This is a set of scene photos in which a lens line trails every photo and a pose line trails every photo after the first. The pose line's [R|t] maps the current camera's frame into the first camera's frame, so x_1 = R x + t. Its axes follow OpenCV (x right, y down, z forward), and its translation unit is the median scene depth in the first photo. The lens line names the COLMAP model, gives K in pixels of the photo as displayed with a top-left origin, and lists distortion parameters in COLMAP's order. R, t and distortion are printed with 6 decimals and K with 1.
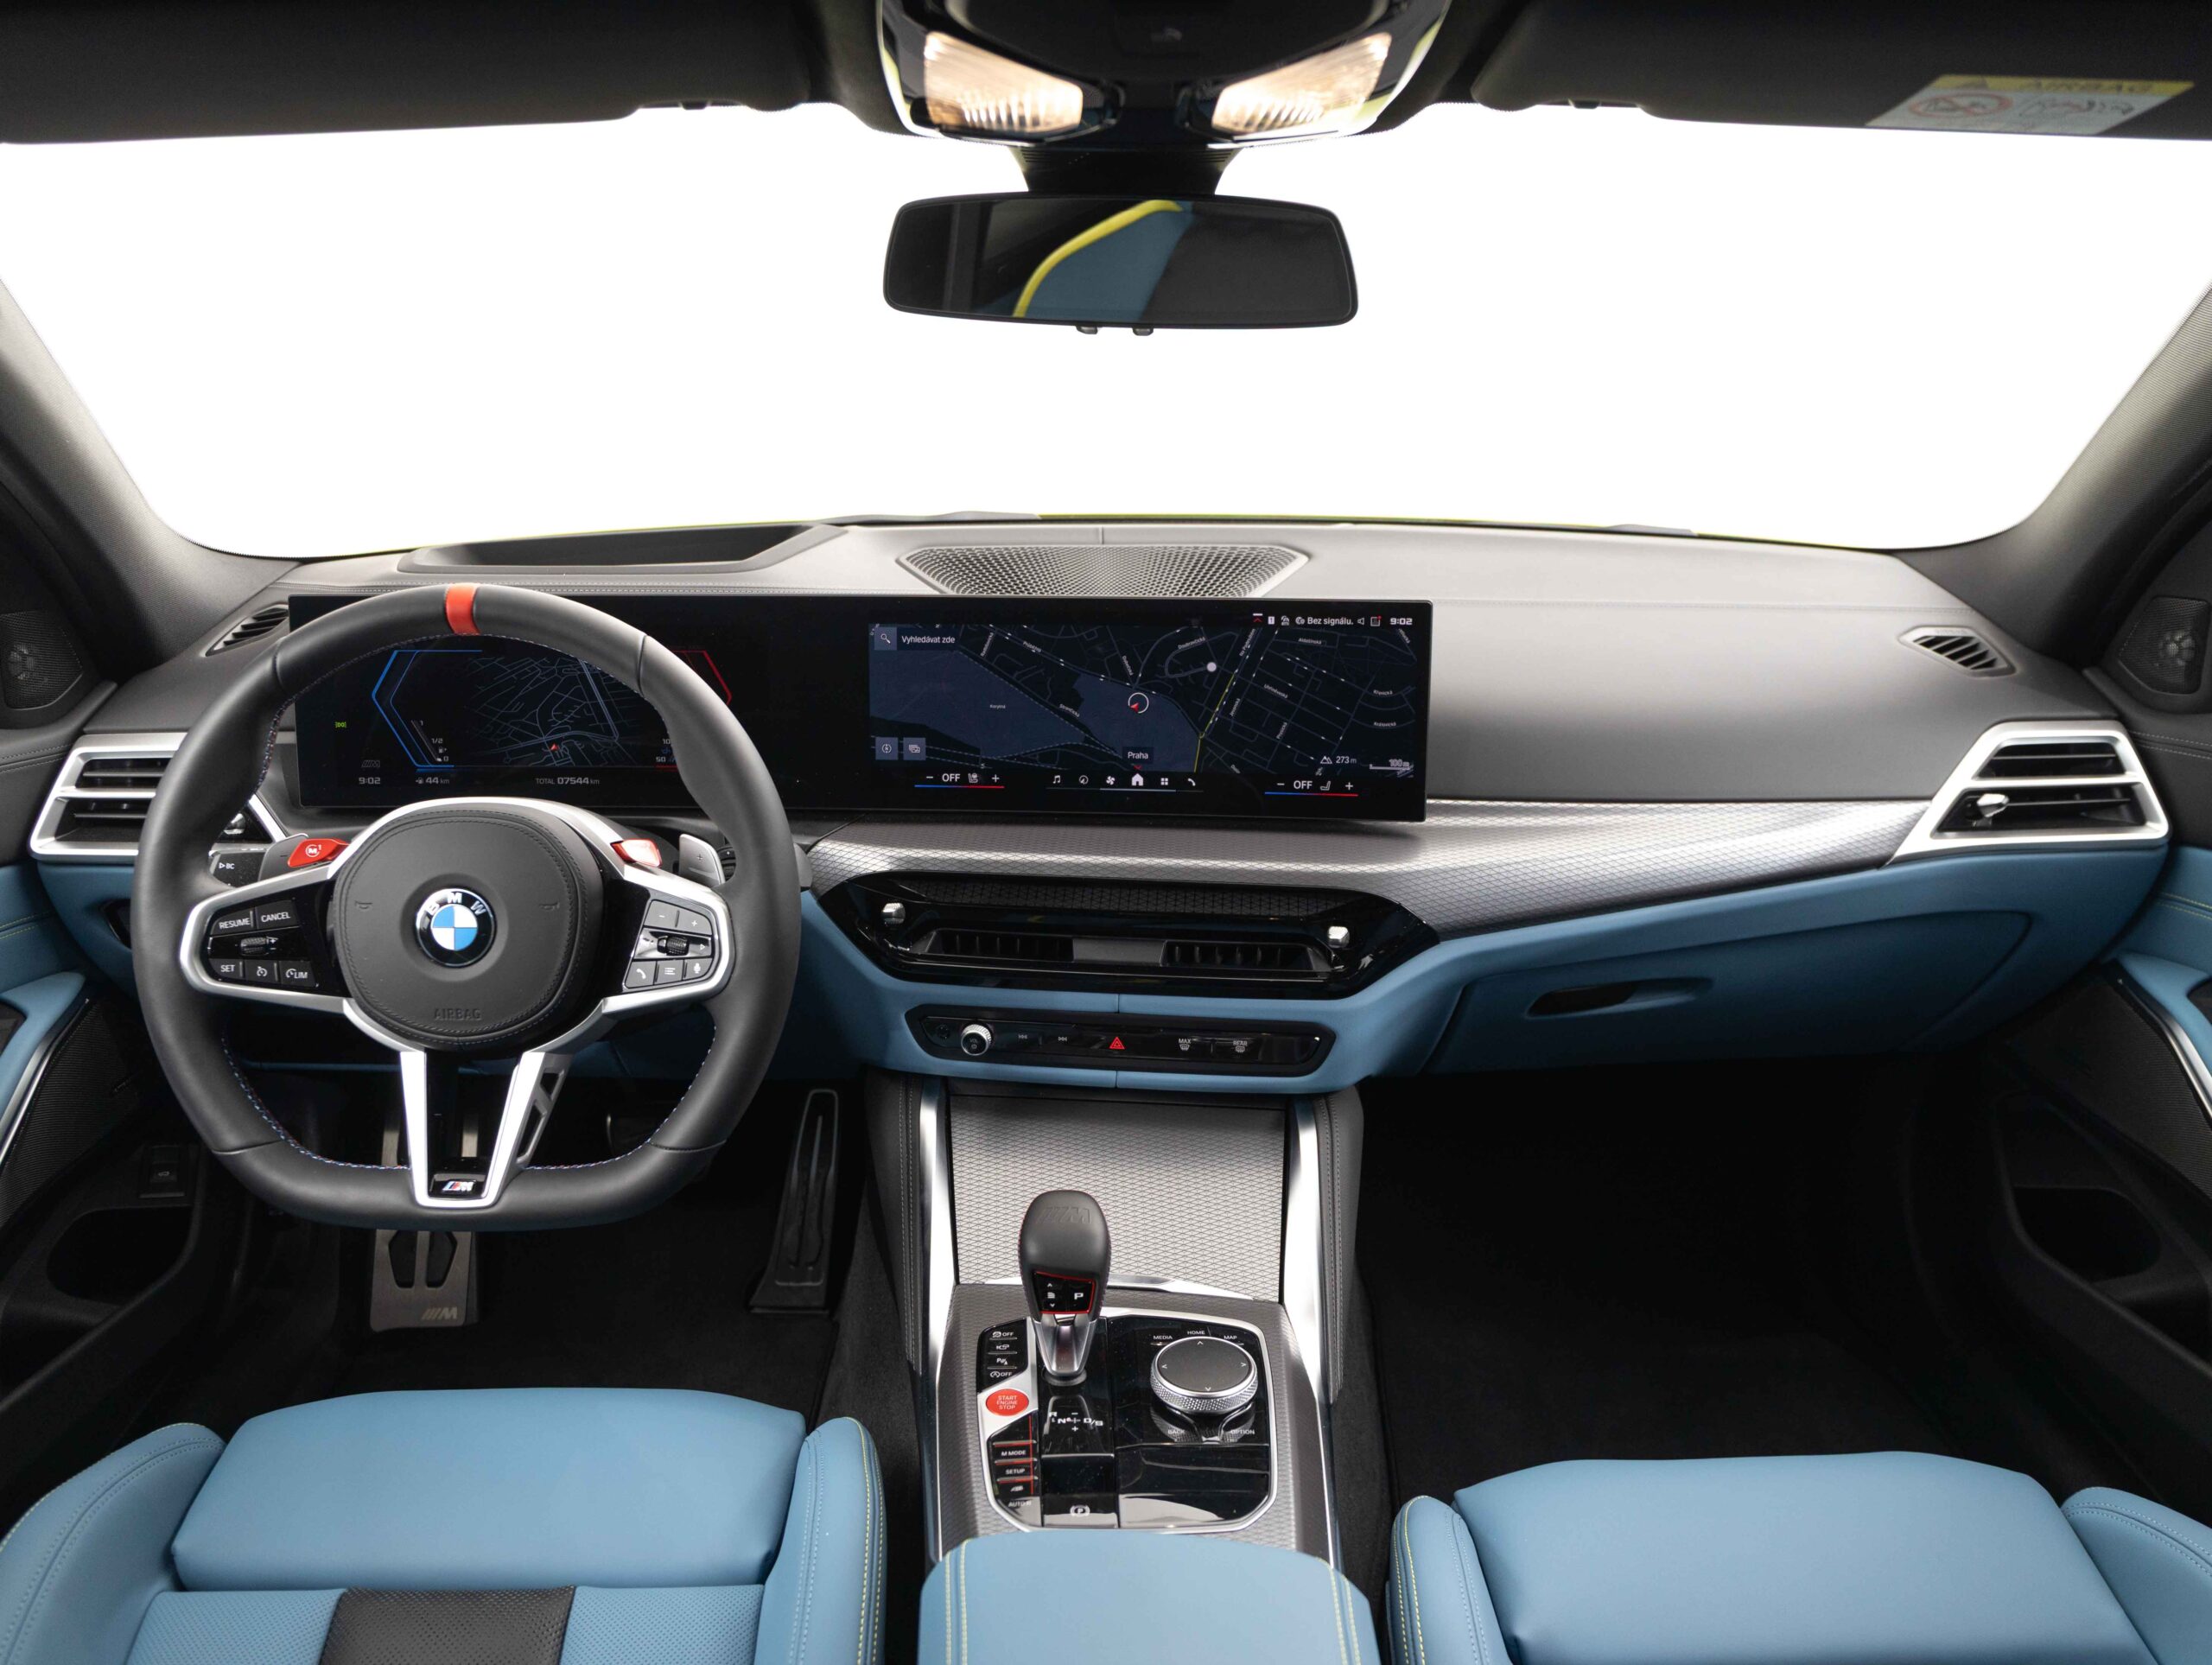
lens RADIAL K [[1712.7, 0, 1084.4], [0, 1712.7, 819.3], [0, 0, 1]] dist [-0.043504, 0.002246]
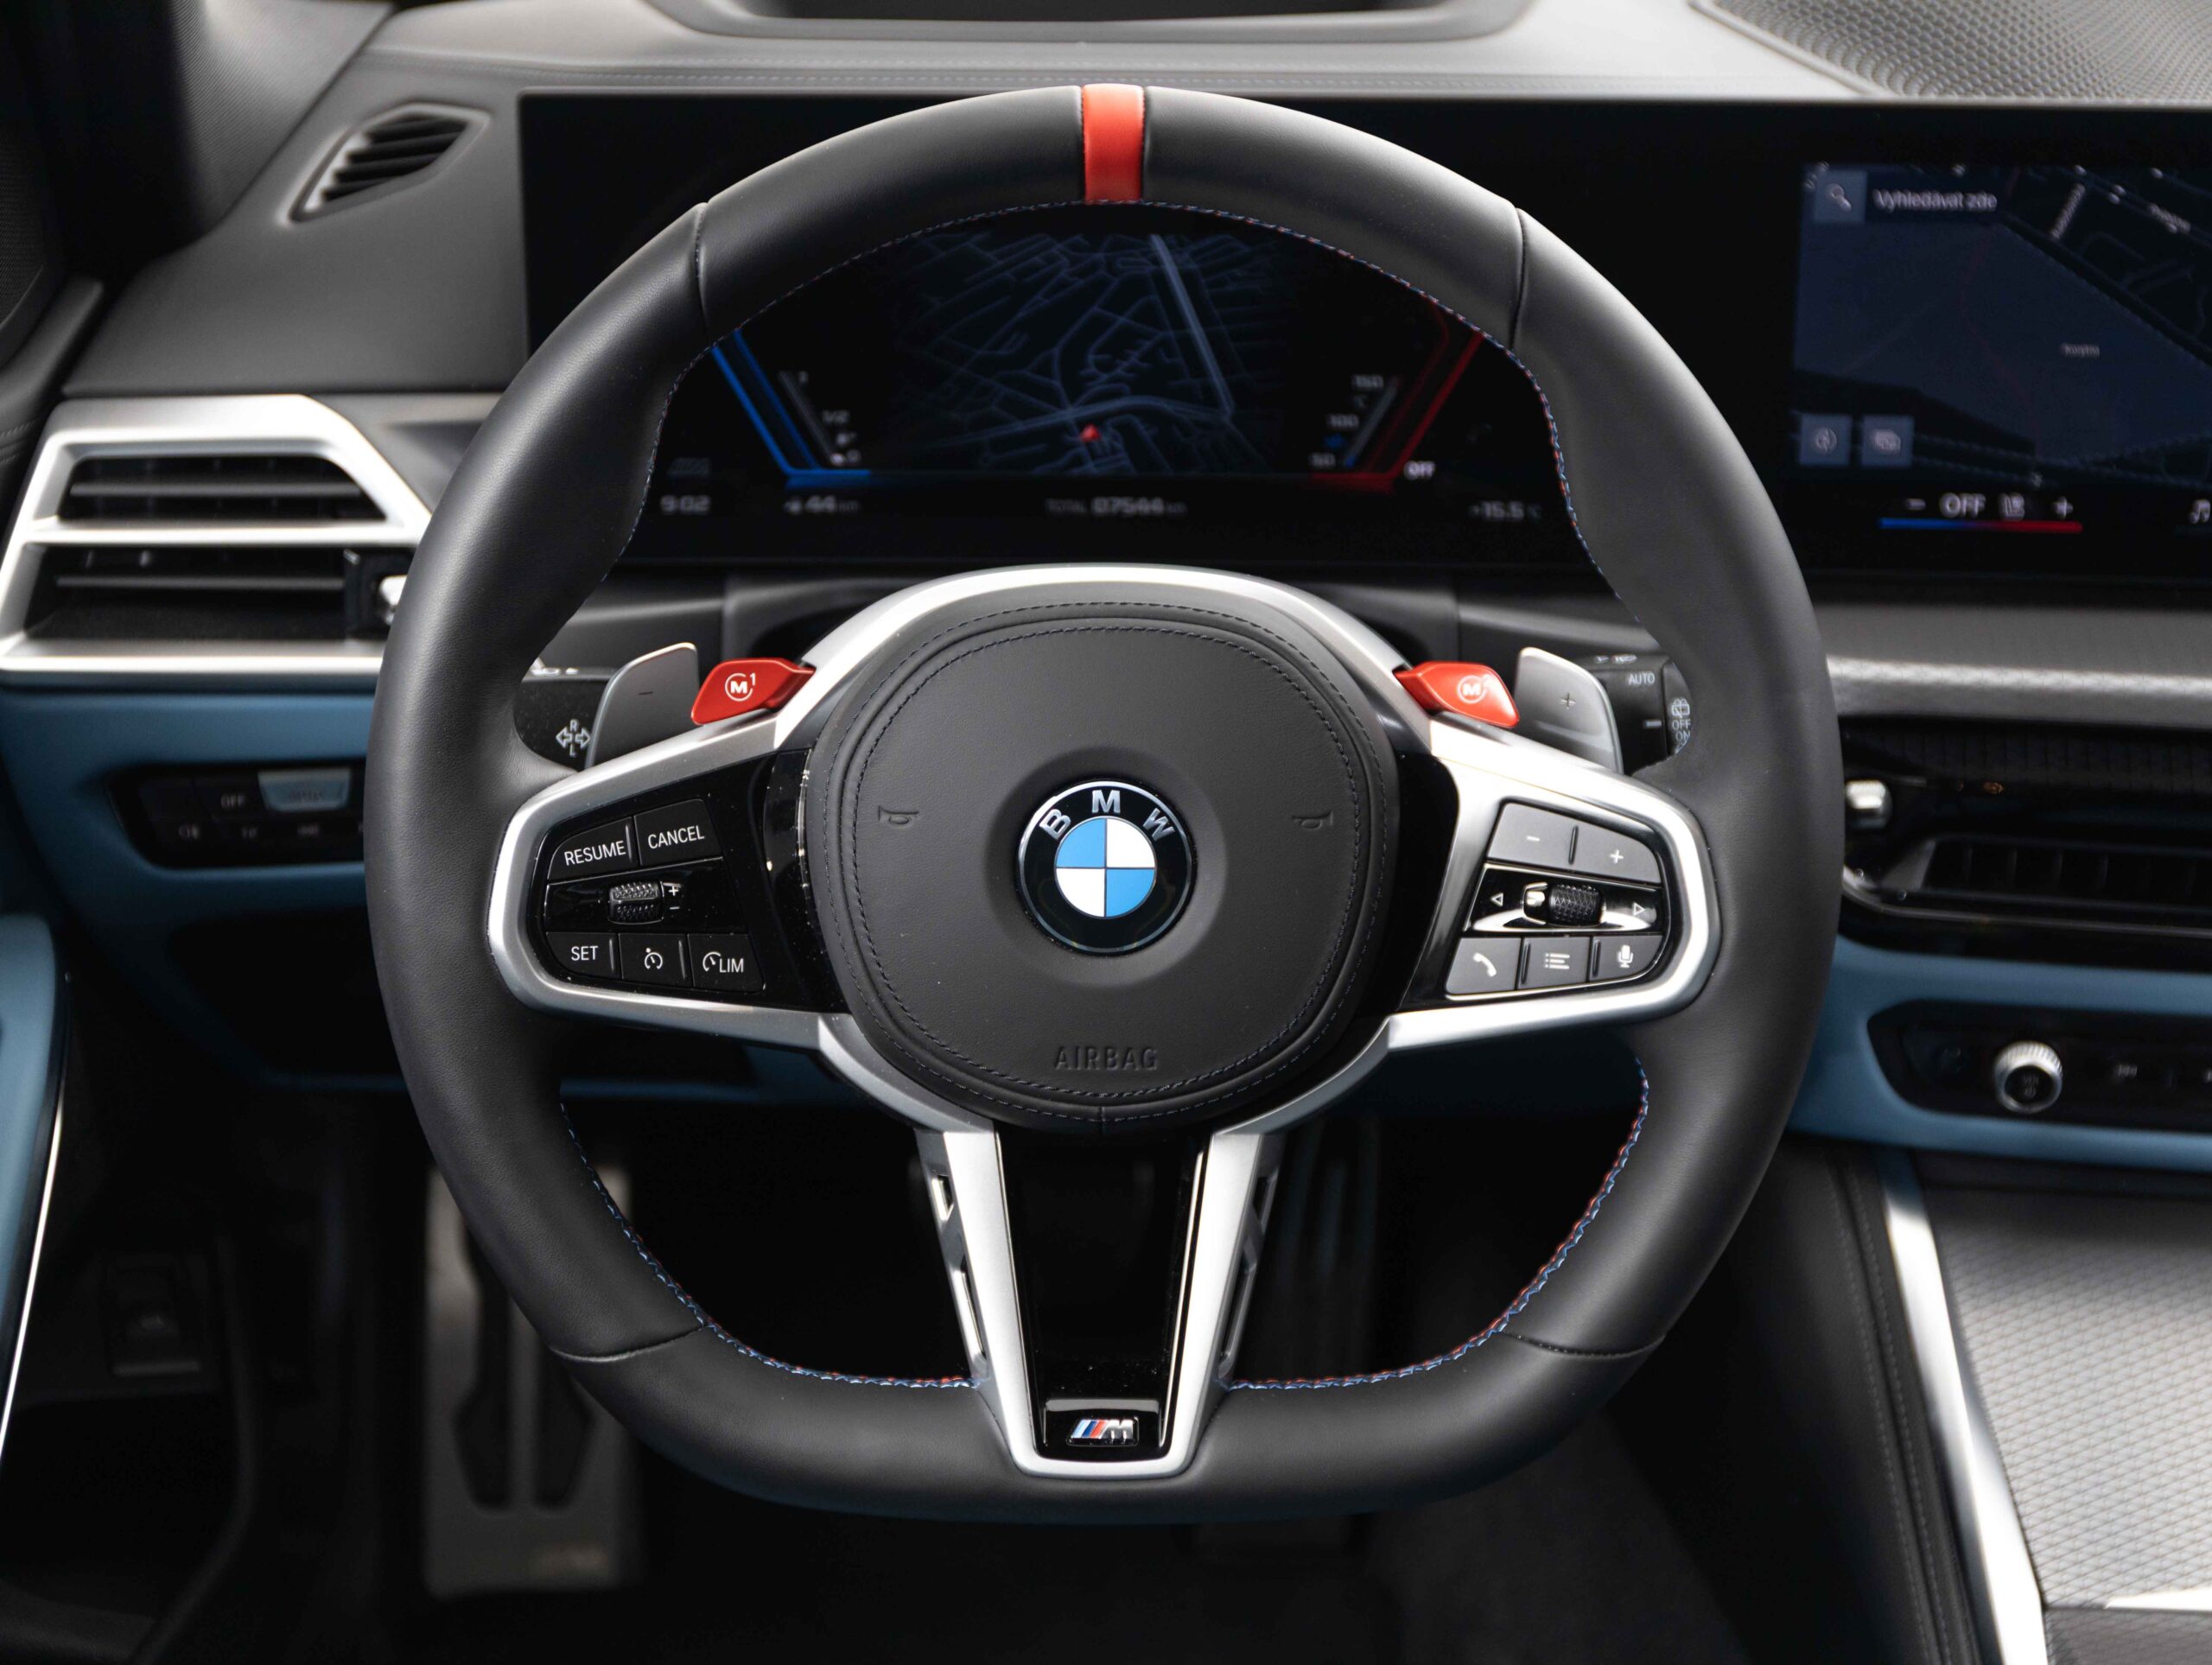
lens RADIAL K [[3310.5, 0, 1113.8], [0, 3310.5, 825.5], [0, 0, 1]] dist [-0.035949, 0.000000]
pose [[0.999781, 0.006981, -0.019707, -0.294950], [-0.004771, 0.993916, 0.110033, -0.036281], [0.020356, -0.109915, 0.993733, 0.114054]]
